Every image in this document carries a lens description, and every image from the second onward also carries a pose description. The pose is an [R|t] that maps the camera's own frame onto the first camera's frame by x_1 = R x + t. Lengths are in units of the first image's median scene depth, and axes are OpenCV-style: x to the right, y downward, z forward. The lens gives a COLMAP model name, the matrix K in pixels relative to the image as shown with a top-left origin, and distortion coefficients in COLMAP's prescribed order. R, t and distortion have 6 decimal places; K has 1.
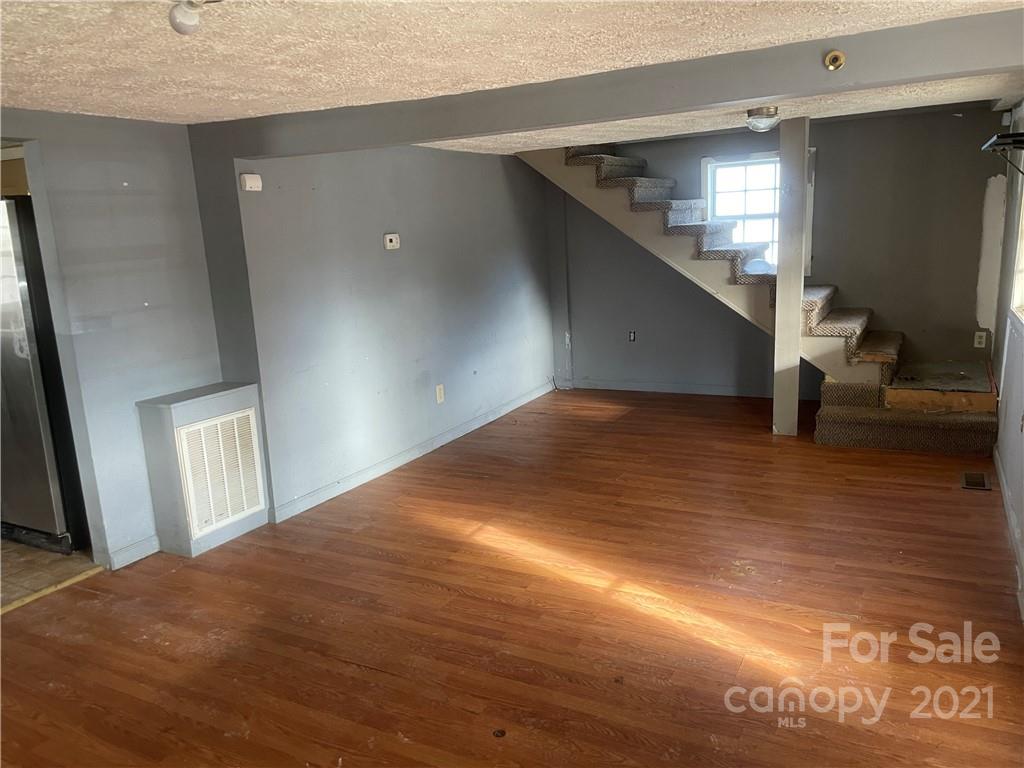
lens RADIAL K [[776.8, 0, 511.1], [0, 776.8, 383.6], [0, 0, 1]] dist [0.075000, -0.097029]
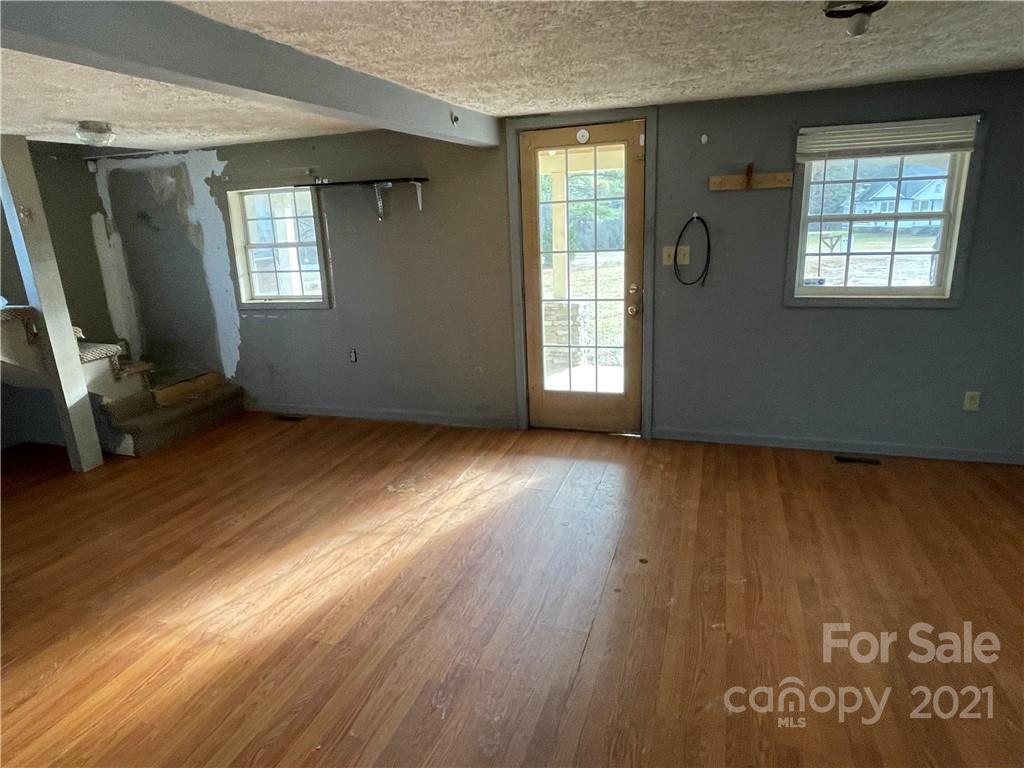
lens RADIAL K [[611.0, 0, 503.6], [0, 611.0, 384.1], [0, 0, 1]] dist [-0.002242, 0.000815]
pose [[-0.152671, -0.210543, 0.965590, -0.486225], [0.253299, 0.936070, 0.244156, -0.097387], [-0.955265, 0.281859, -0.089580, 0.615339]]
